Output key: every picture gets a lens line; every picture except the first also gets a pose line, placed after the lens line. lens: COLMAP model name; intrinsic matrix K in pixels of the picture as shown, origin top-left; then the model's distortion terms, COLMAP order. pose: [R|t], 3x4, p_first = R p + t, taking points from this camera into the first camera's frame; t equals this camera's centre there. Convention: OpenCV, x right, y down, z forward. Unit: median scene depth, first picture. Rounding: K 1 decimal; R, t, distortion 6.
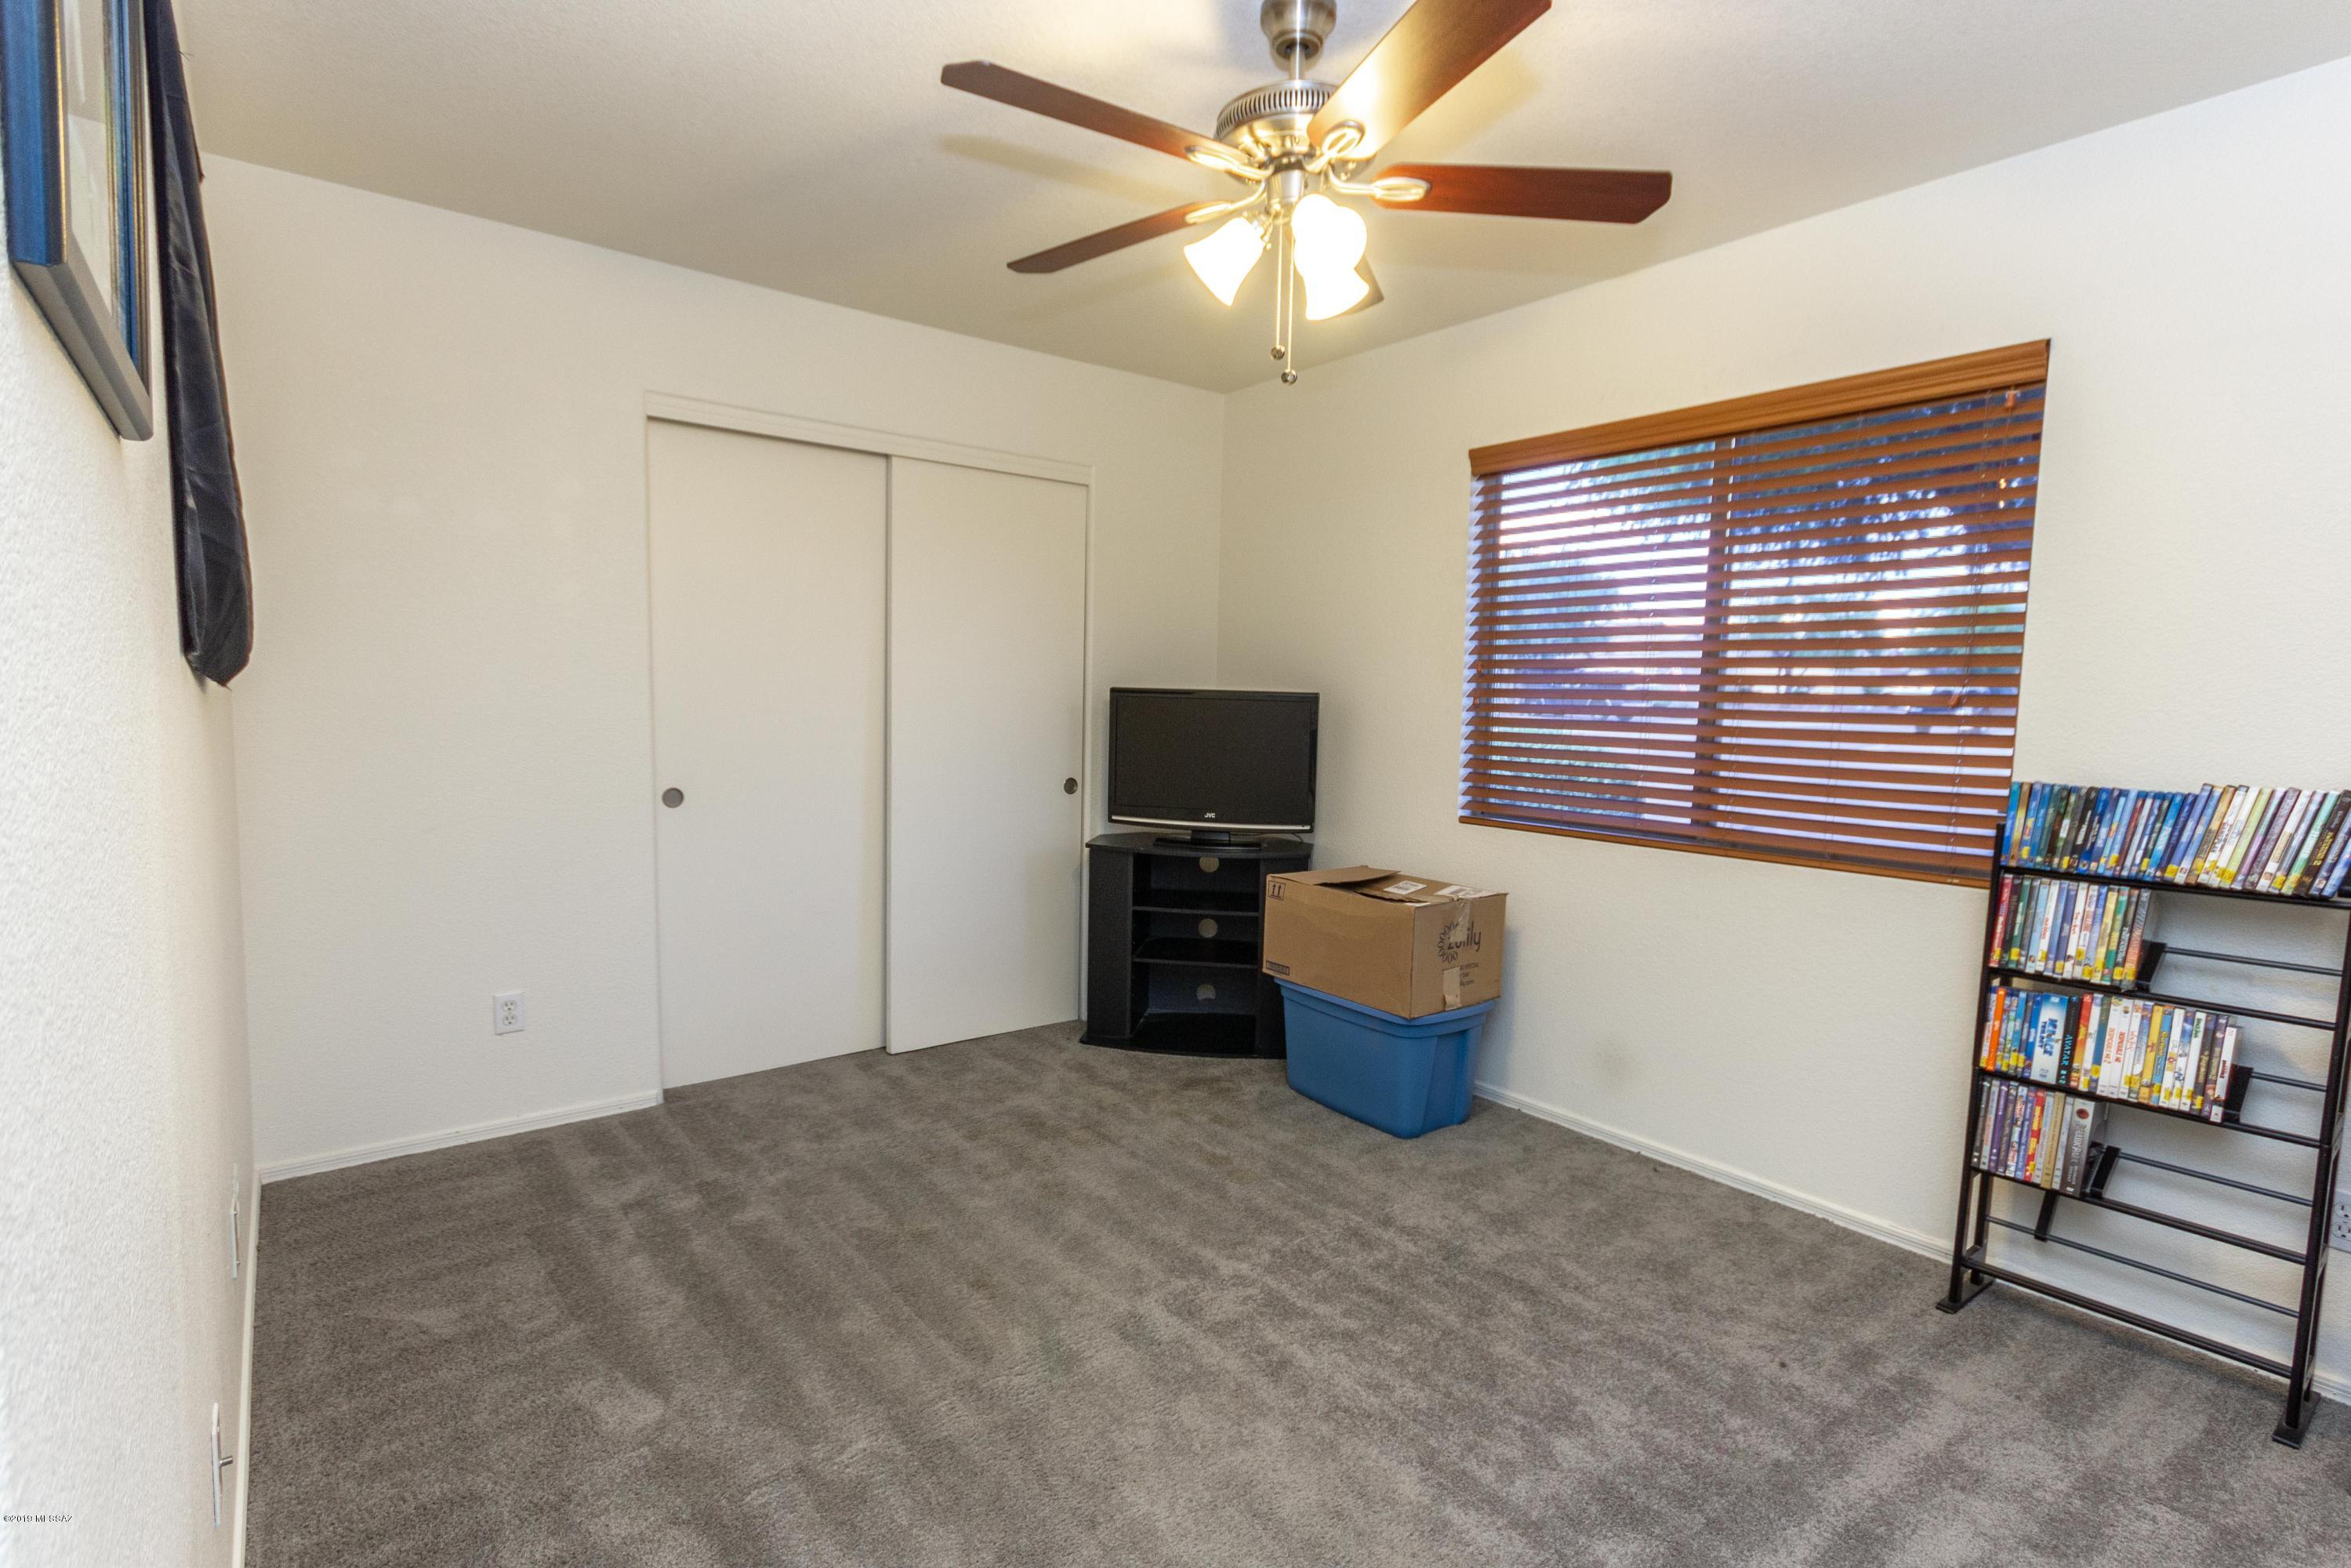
lens RADIAL K [[1170.3, 0, 1289.1], [0, 1170.3, 780.5], [0, 0, 1]] dist [-0.000203, 0.000348]
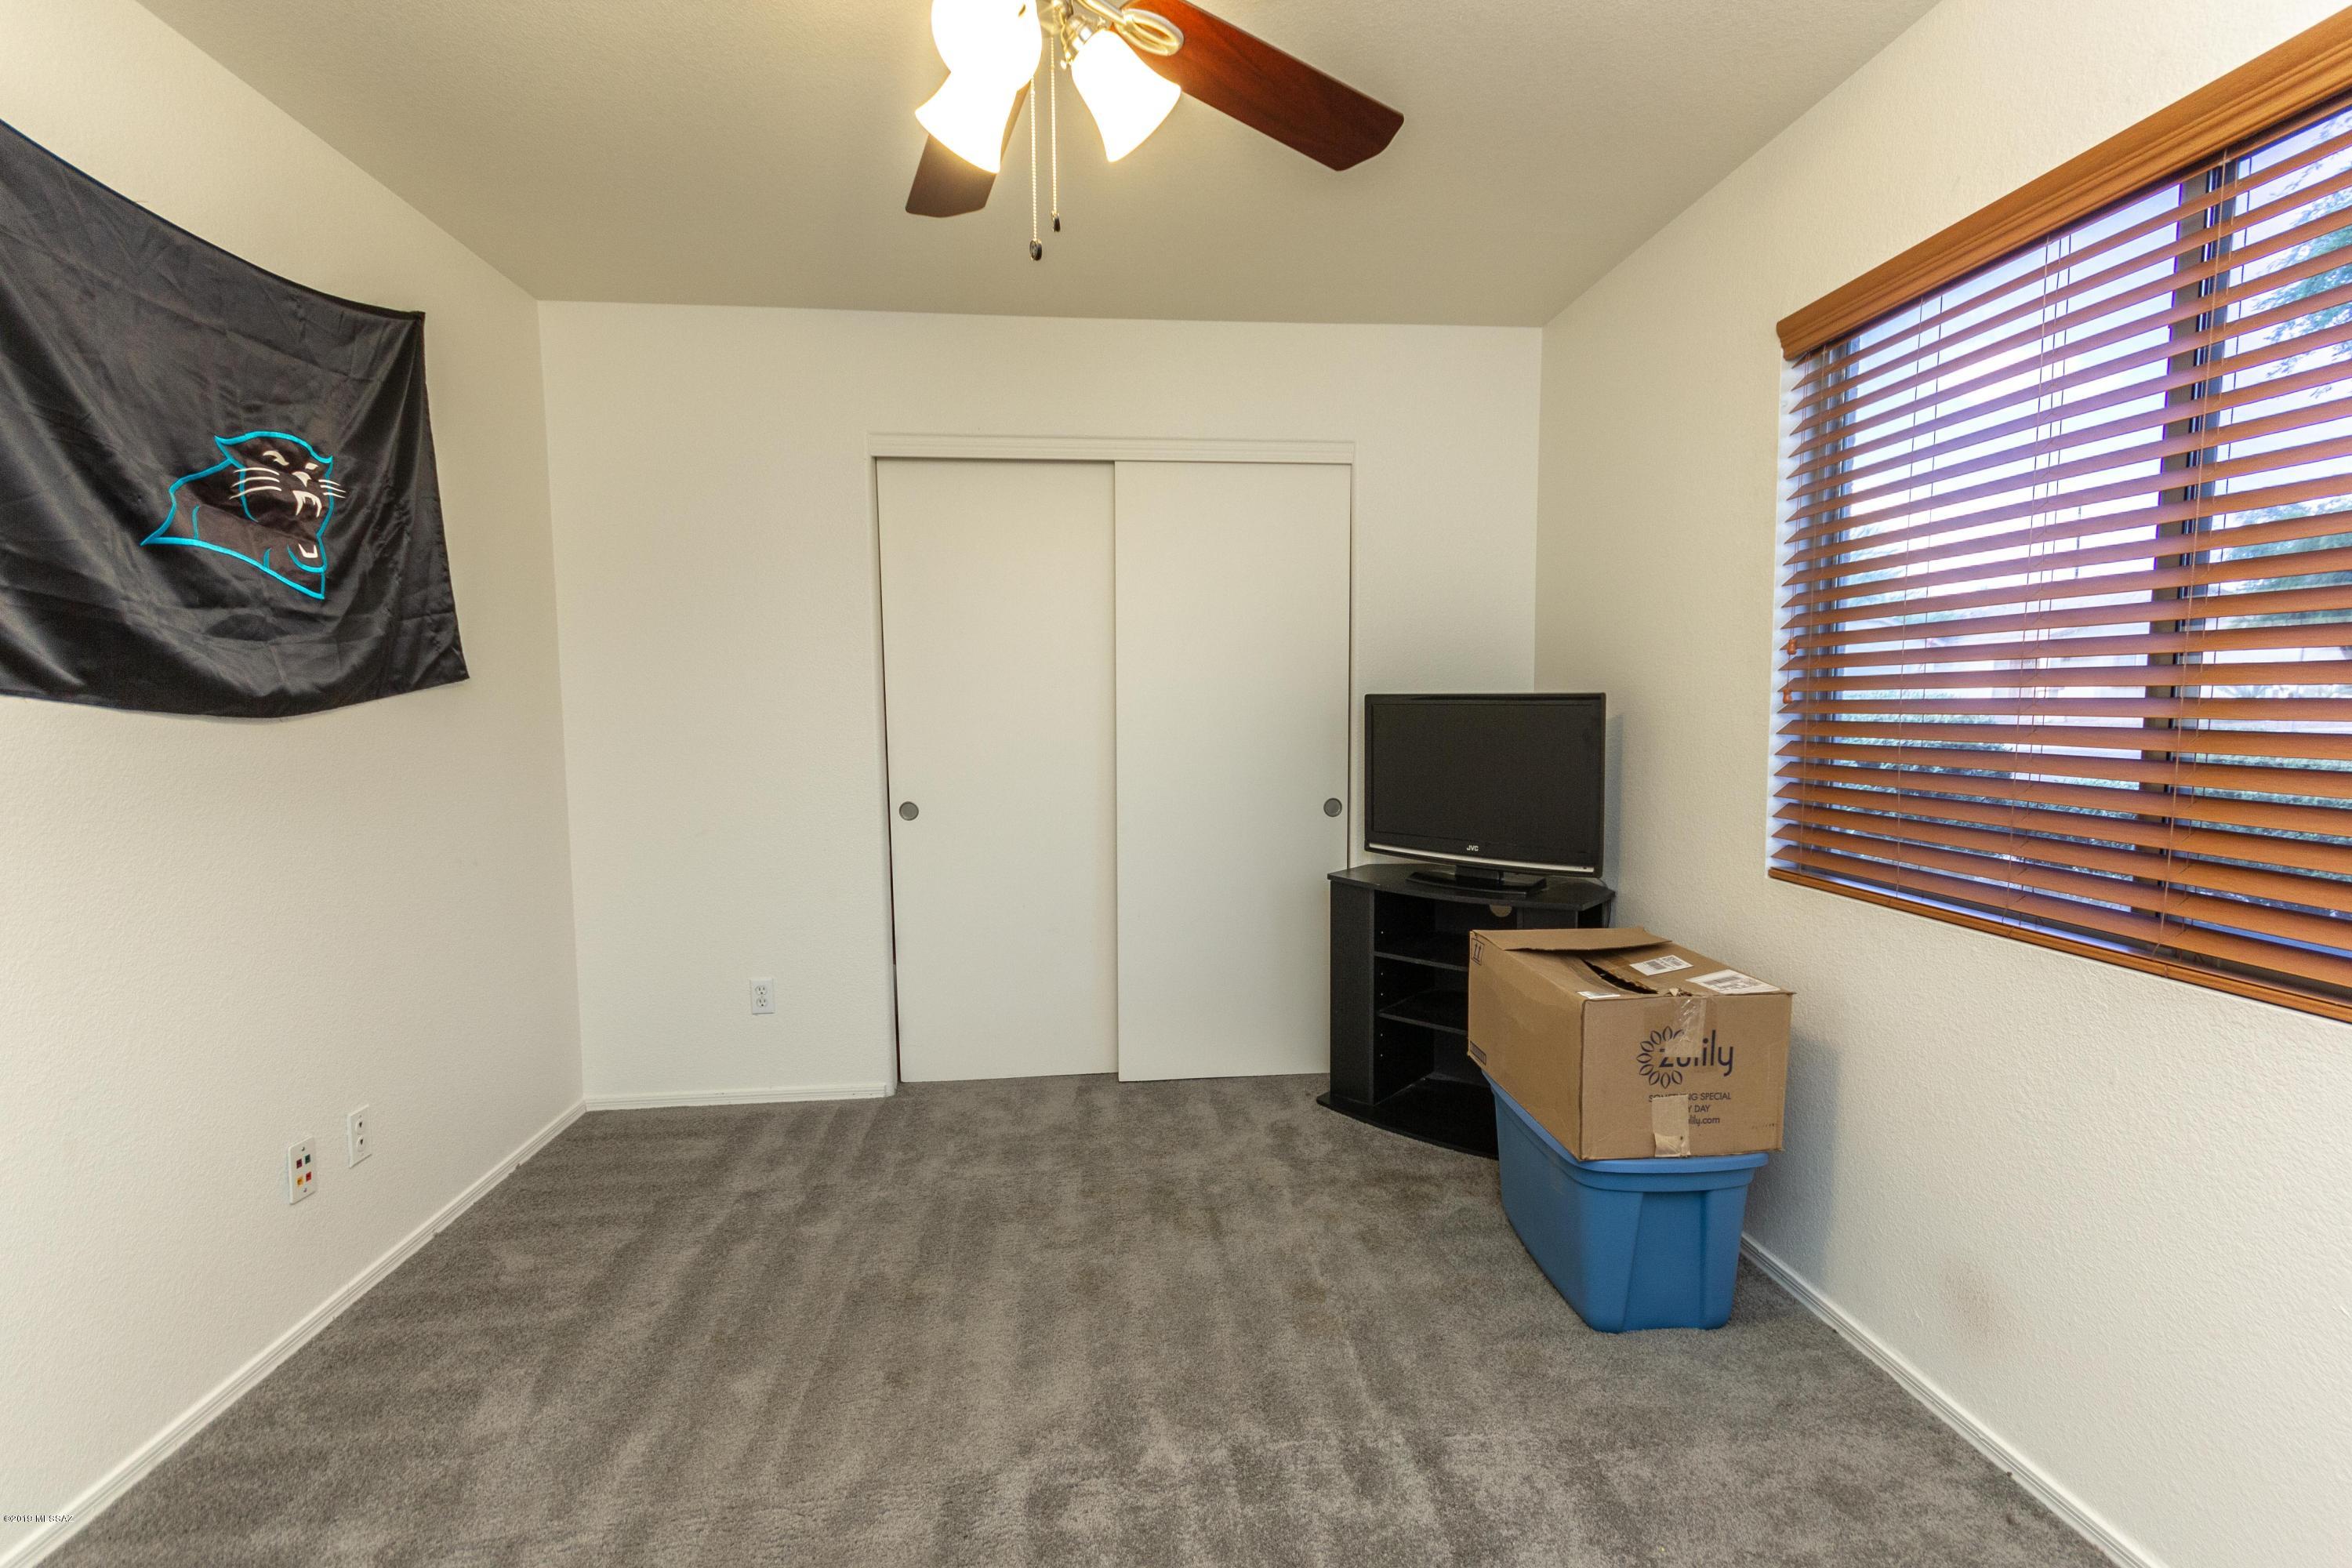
lens RADIAL K [[1145.8, 0, 1186.2], [0, 1145.8, 786.2], [0, 0, 1]] dist [-0.003822, 0.008666]
pose [[0.815959, 0.013815, -0.577945, 0.282864], [-0.017056, 0.999855, -0.000181, -0.011874], [0.577859, 0.010005, 0.816075, 0.294661]]
